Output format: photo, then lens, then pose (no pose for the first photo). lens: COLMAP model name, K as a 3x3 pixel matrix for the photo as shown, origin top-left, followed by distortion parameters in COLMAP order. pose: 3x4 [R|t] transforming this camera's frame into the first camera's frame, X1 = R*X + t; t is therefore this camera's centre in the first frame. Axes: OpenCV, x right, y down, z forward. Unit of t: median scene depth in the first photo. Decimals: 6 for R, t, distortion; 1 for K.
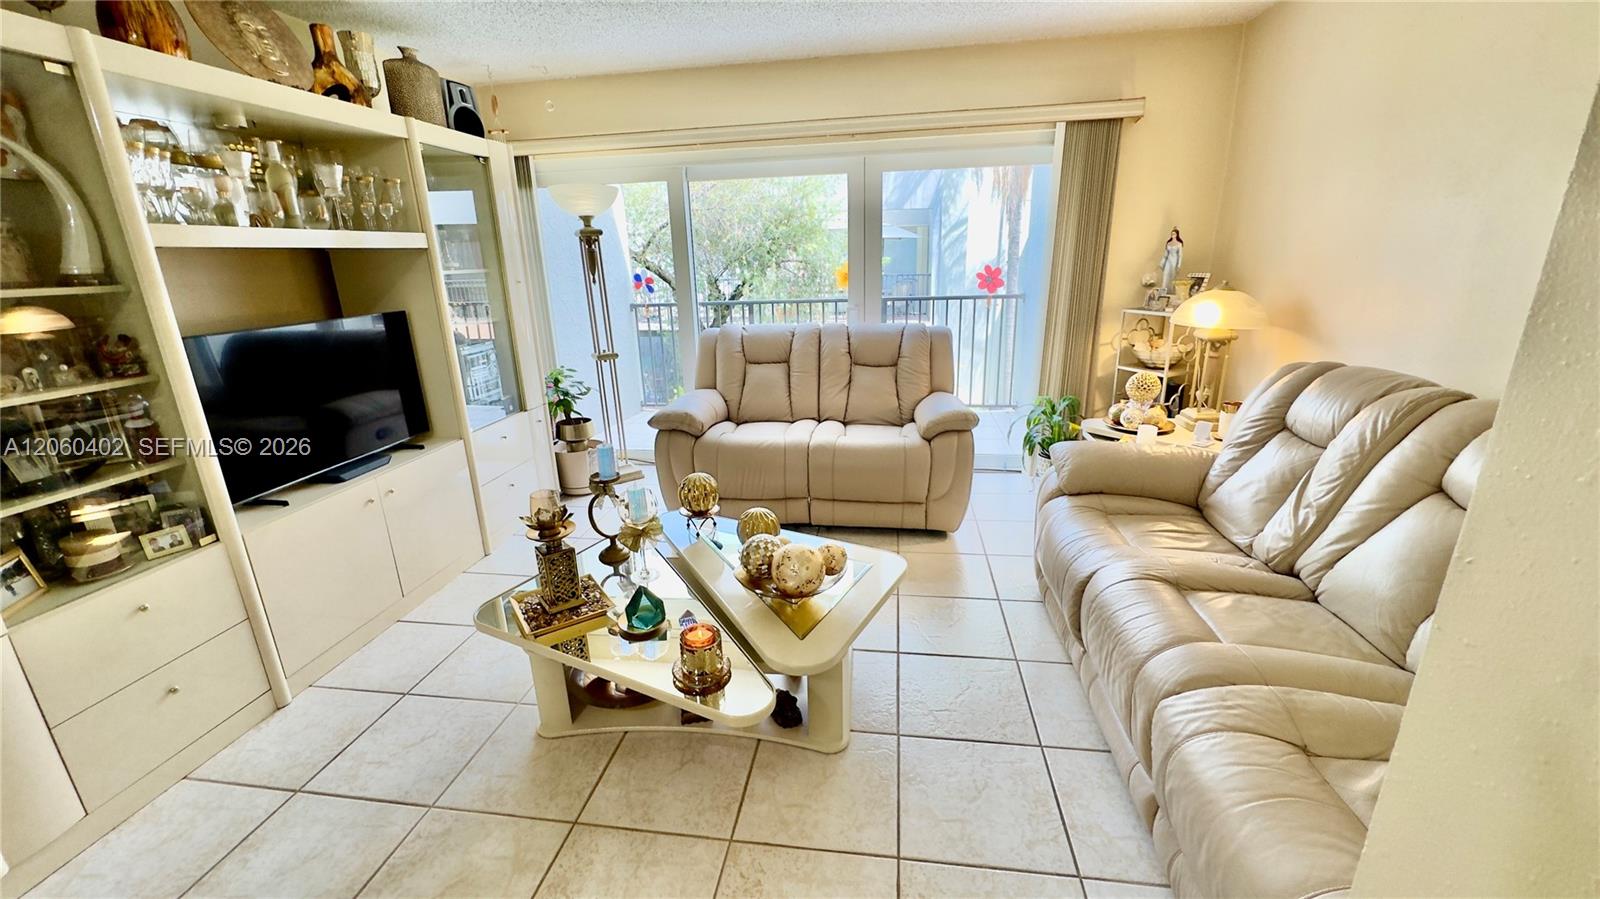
lens RADIAL K [[637.1, 0, 800.0], [0, 637.1, 449.5], [0, 0, 1]] dist [-0.002157, 0.000205]
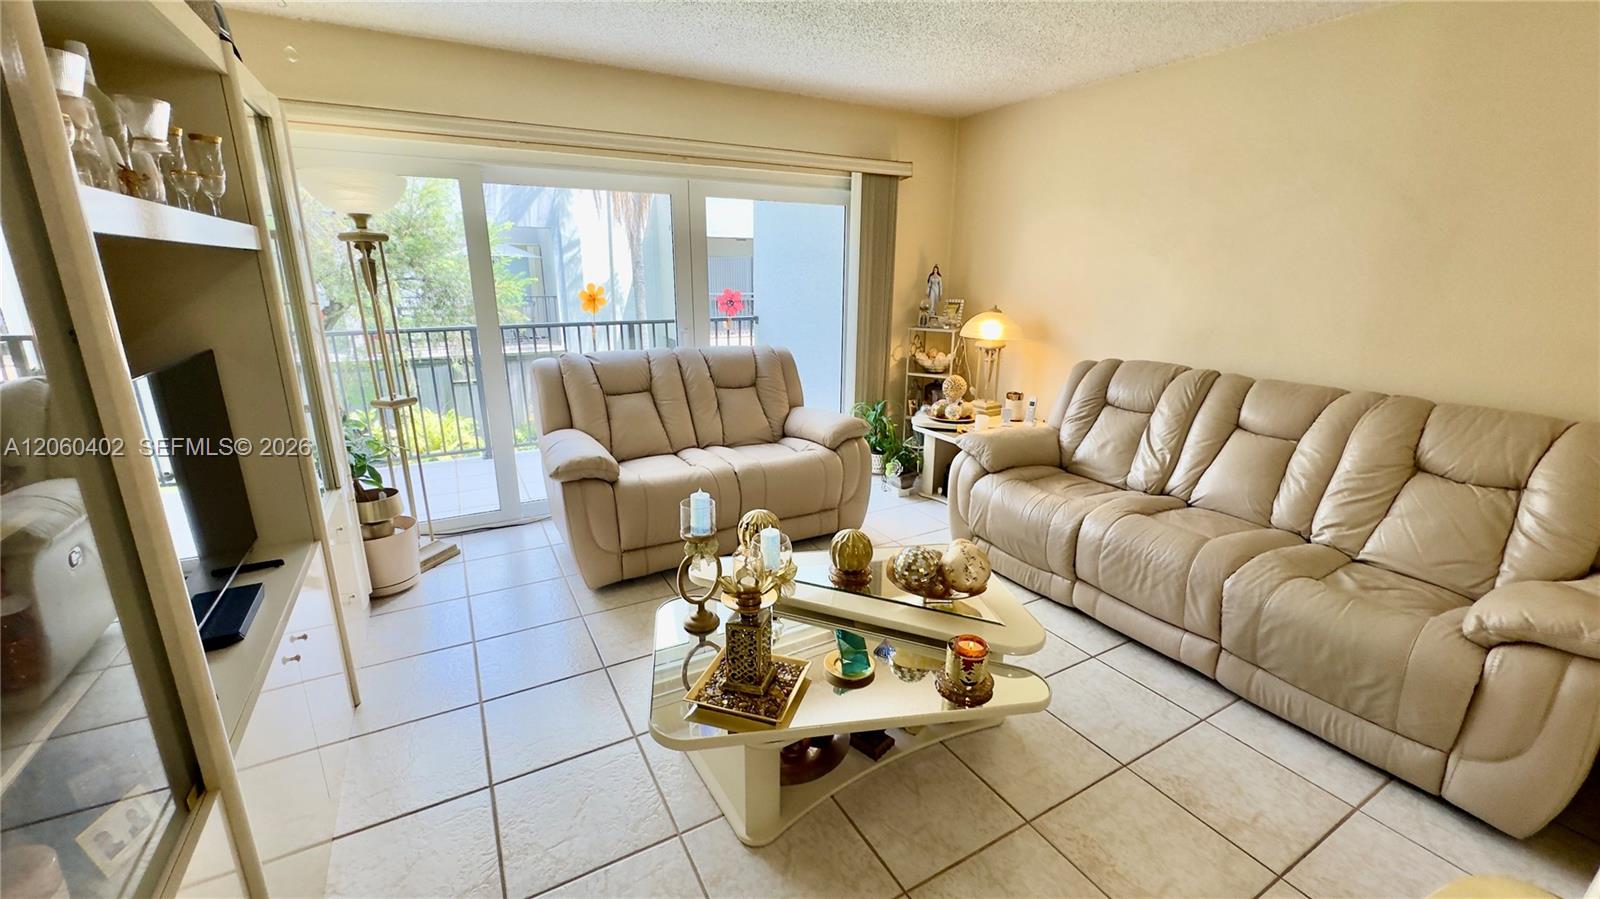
lens RADIAL K [[637.1, 0, 800.0], [0, 637.1, 449.5], [0, 0, 1]] dist [-0.002157, 0.000205]
pose [[0.789993, -0.132168, 0.598700, -0.472729], [0.152335, 0.988180, 0.017140, -0.040826], [-0.593889, 0.077662, 0.800790, 0.156339]]
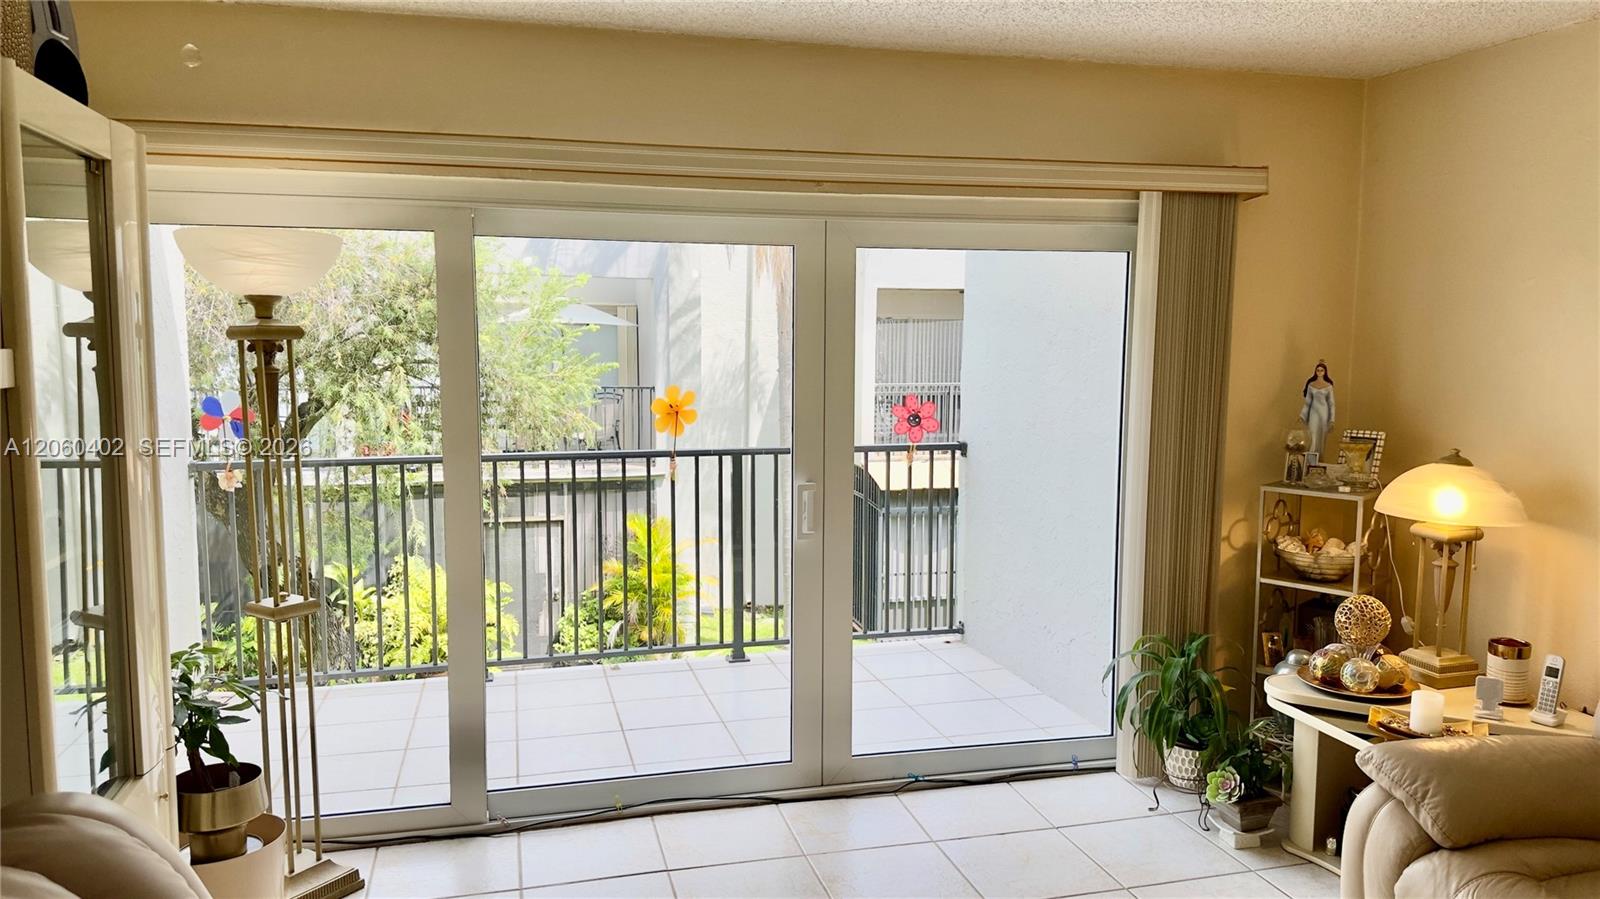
lens RADIAL K [[1128.3, 0, 796.8], [0, 1128.3, 461.4], [0, 0, 1]] dist [0.044073, -0.057347]
pose [[0.917437, -0.011547, 0.397712, -0.359342], [0.087333, 0.981047, -0.172973, -0.101038], [-0.388177, 0.193426, 0.901058, 0.201055]]
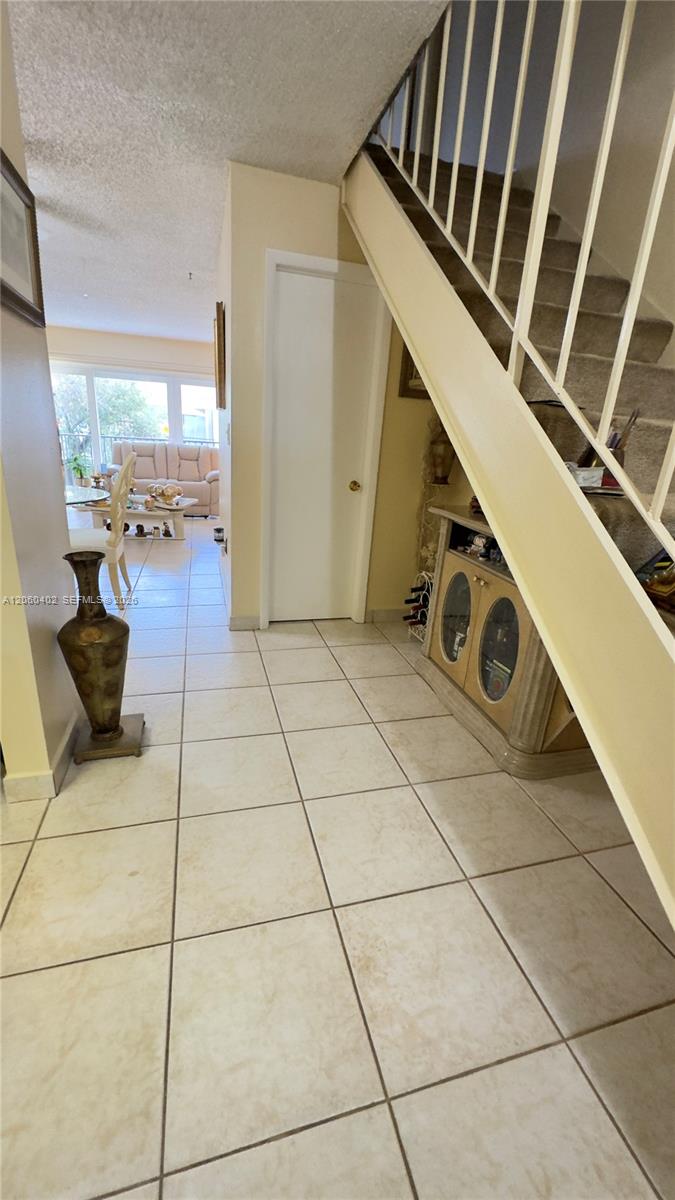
lens RADIAL K [[477.8, 0, 337.5], [0, 477.8, 600.0], [0, 0, 1]] dist [-0.002157, 0.000205]
pose [[0.909962, -0.050777, 0.411572, -0.185871], [0.034135, 0.998279, 0.047690, 0.415090], [-0.413285, -0.029347, 0.910129, -1.183771]]
